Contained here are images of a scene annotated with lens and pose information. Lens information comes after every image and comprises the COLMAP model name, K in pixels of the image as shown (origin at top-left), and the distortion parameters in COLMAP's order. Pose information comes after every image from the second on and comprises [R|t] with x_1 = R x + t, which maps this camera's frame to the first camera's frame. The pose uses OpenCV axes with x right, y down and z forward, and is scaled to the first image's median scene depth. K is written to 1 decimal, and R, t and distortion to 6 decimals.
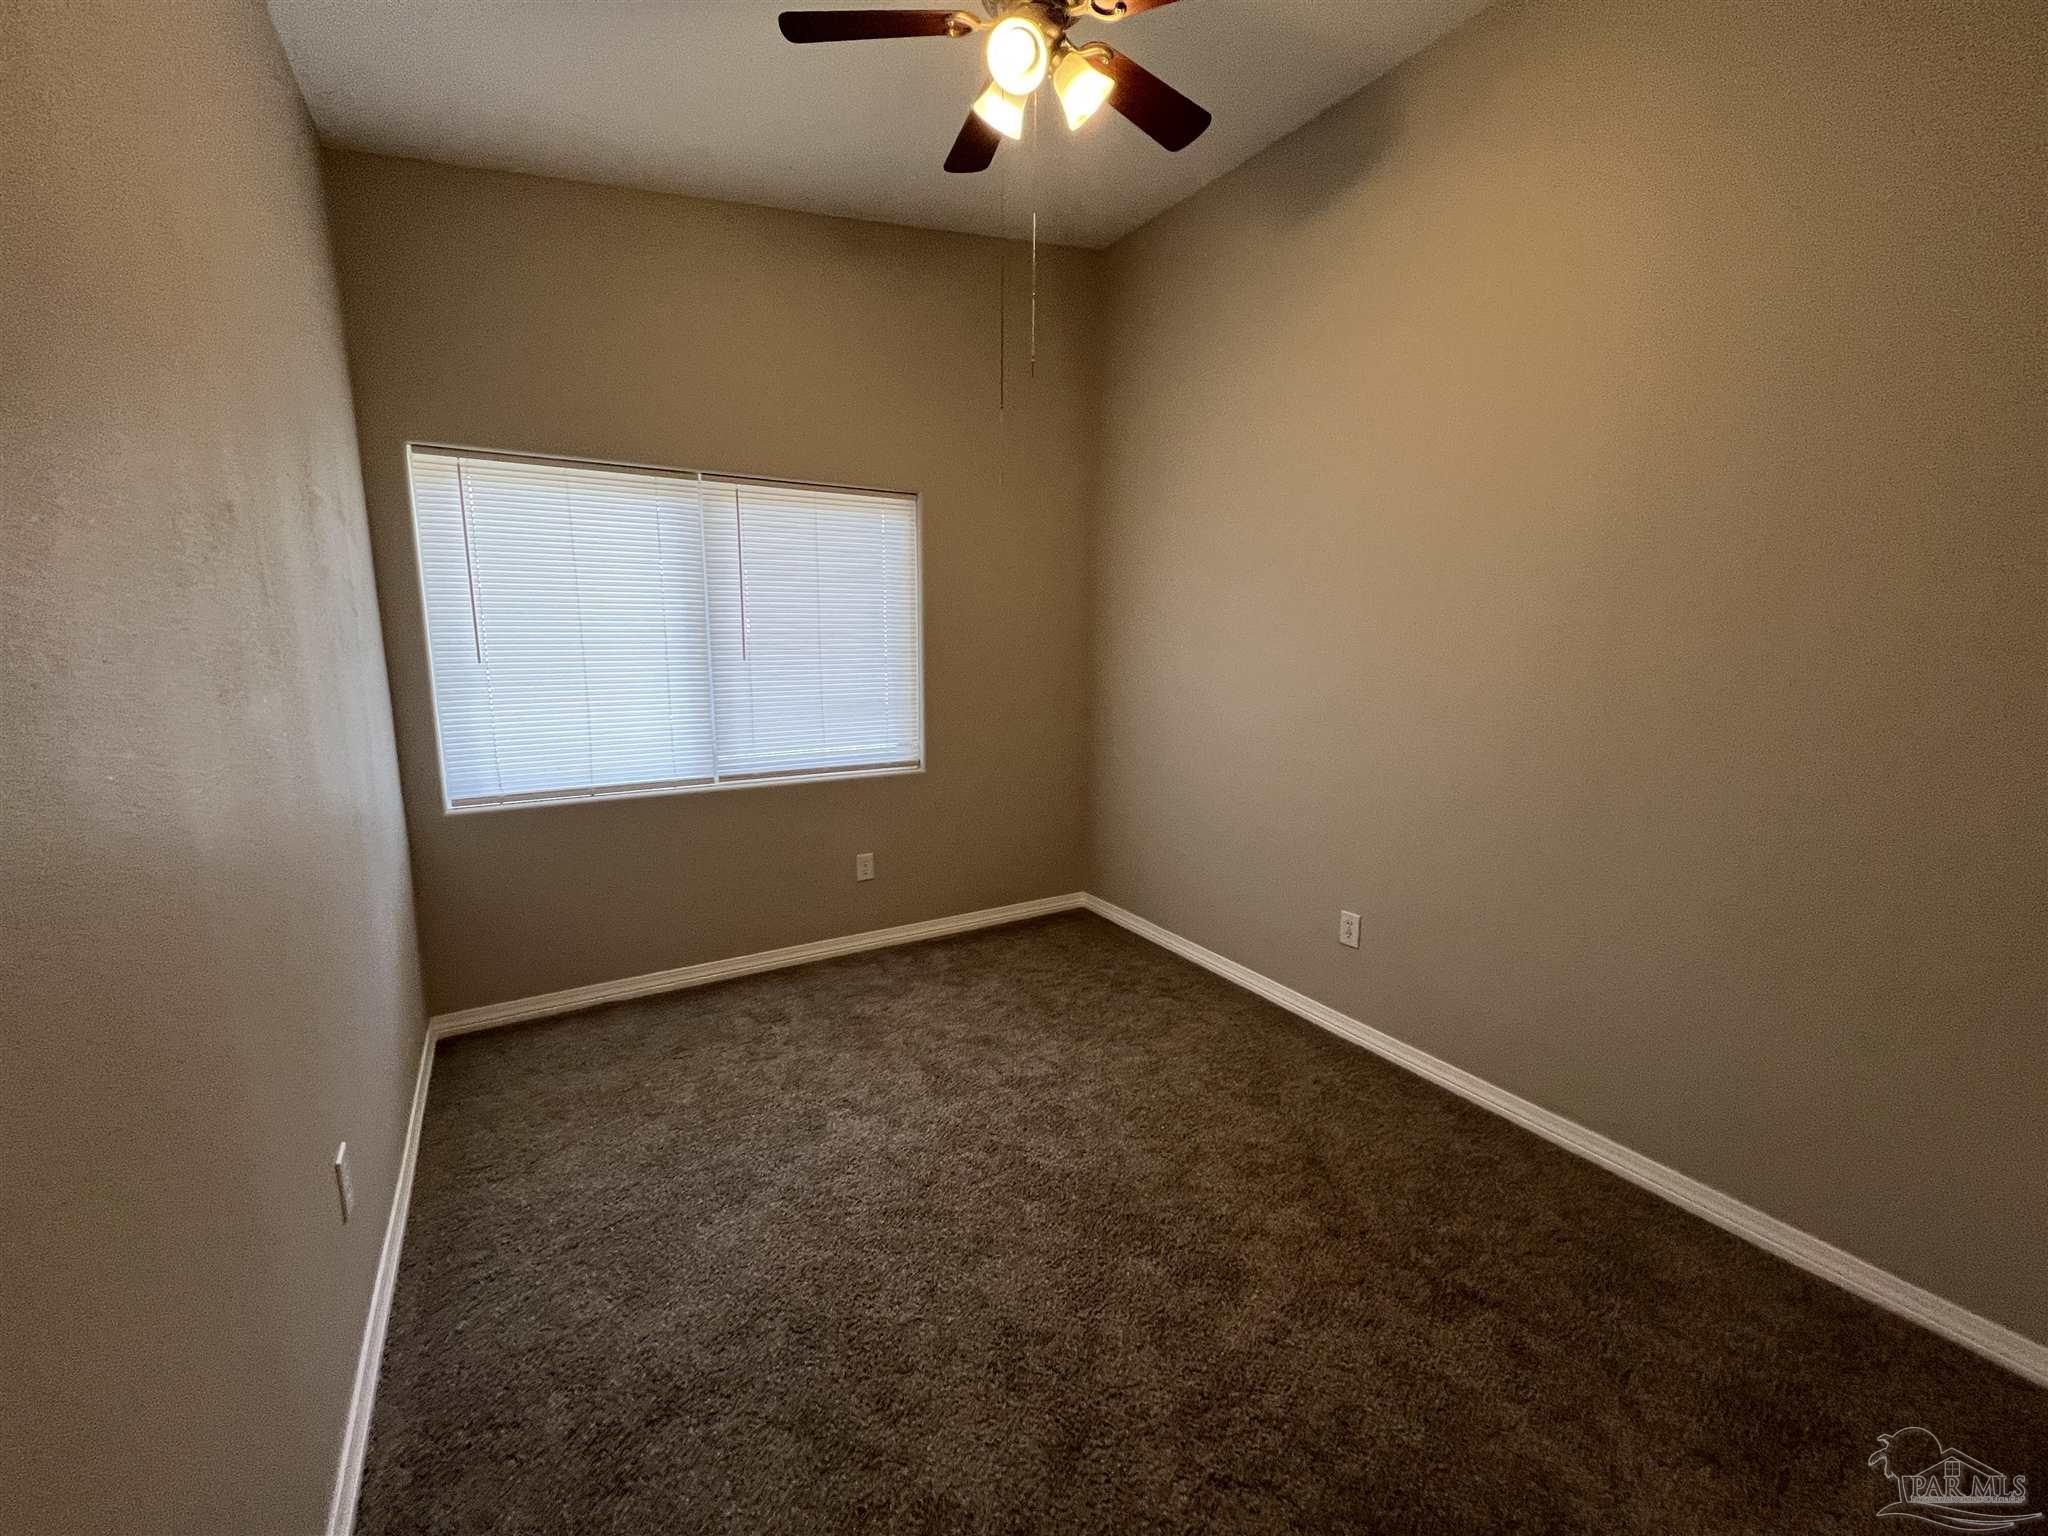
lens RADIAL K [[822.3, 0, 1028.9], [0, 822.3, 771.6], [0, 0, 1]] dist [-0.001922, 0.000540]
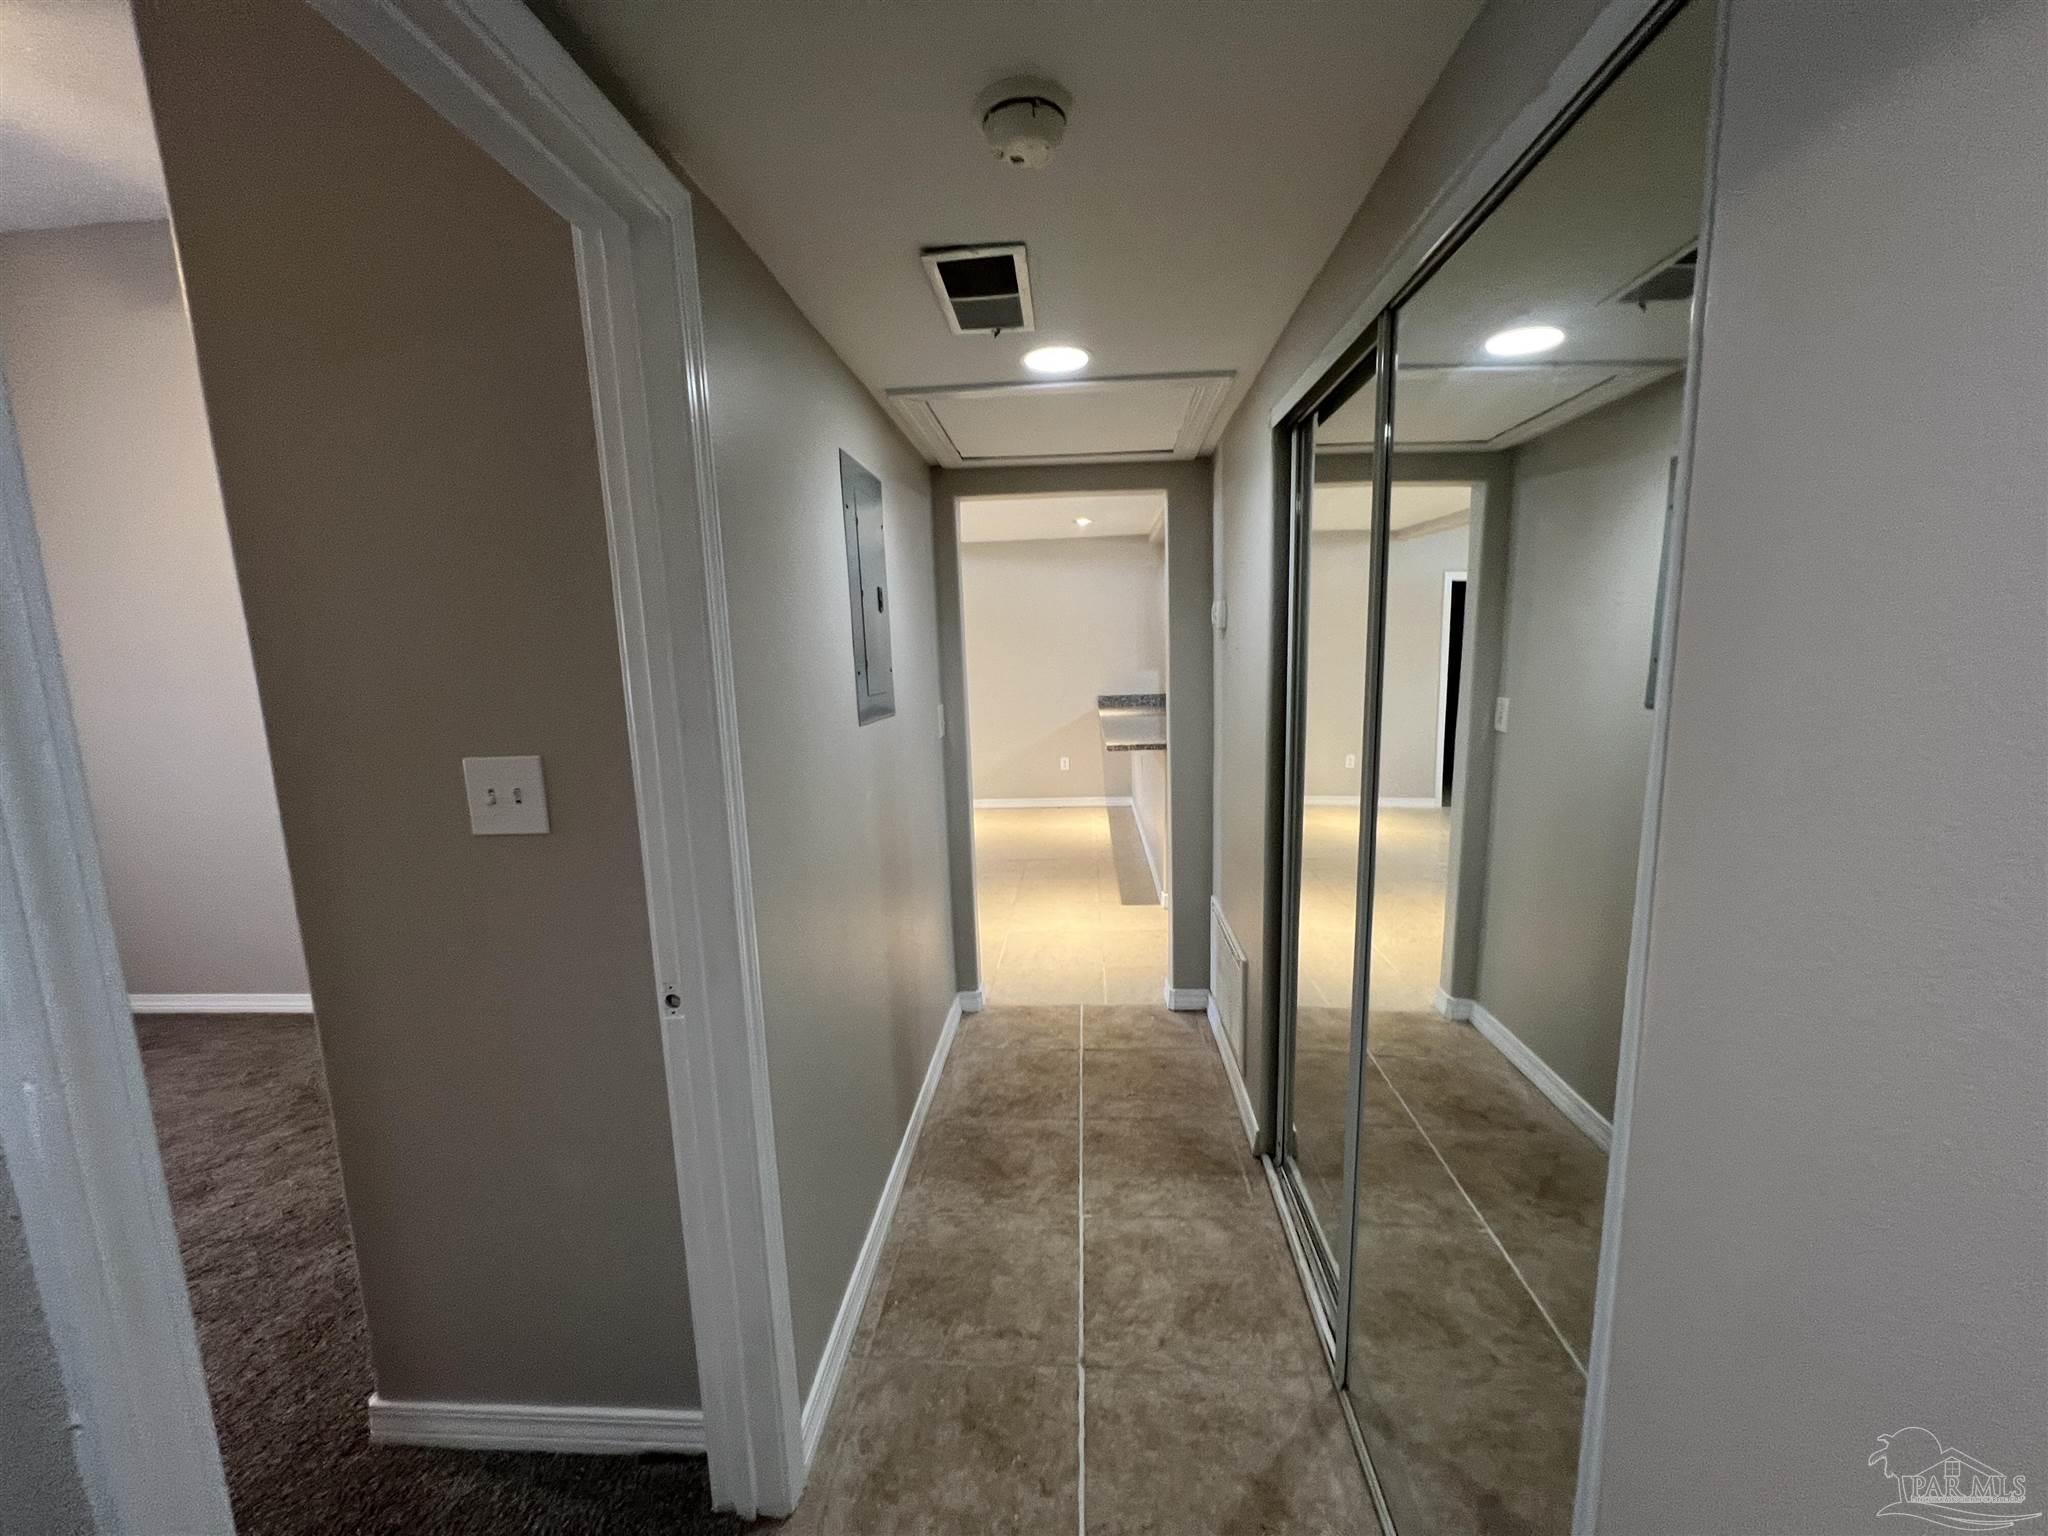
lens RADIAL K [[820.7, 0, 1024.4], [0, 820.7, 770.6], [0, 0, 1]] dist [-0.002224, 0.000323]
pose [[0.581234, -0.145091, 0.800697, 0.049466], [0.177269, 0.982920, 0.049430, 0.100660], [-0.794193, 0.113208, 0.597027, -0.534007]]
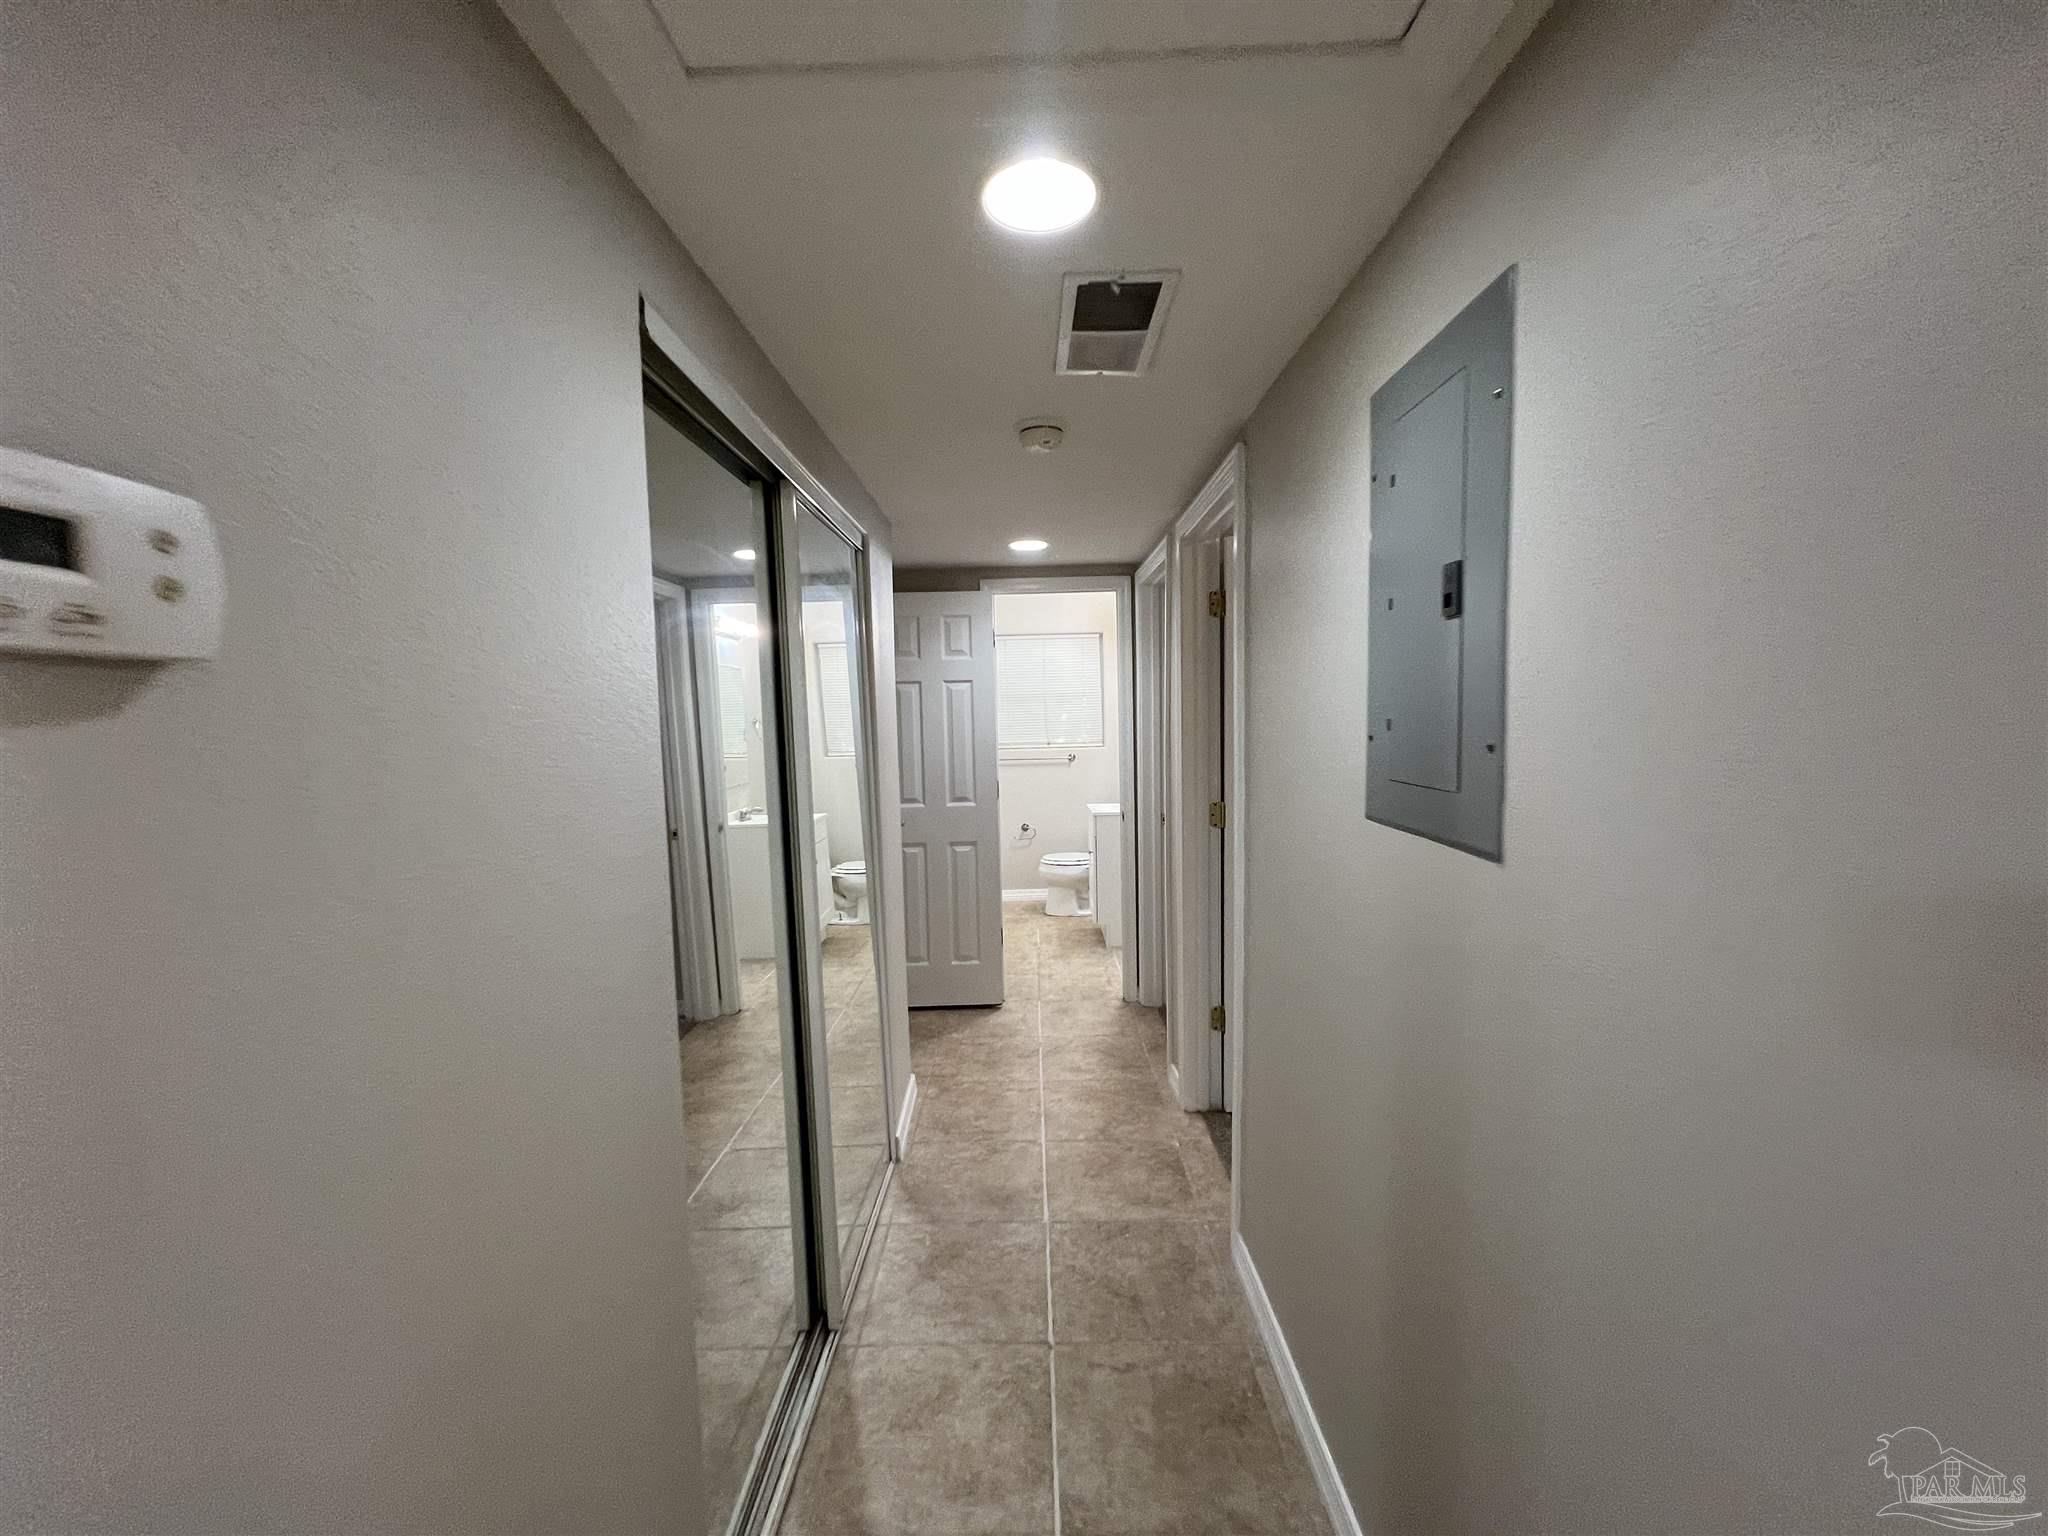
lens RADIAL K [[820.7, 0, 1024.4], [0, 820.7, 770.6], [0, 0, 1]] dist [-0.002224, 0.000323]
pose [[-0.530673, 0.065361, -0.845053, 1.036529], [-0.127910, 0.979428, 0.156079, -0.001267], [0.837869, 0.190918, -0.511396, 0.072780]]
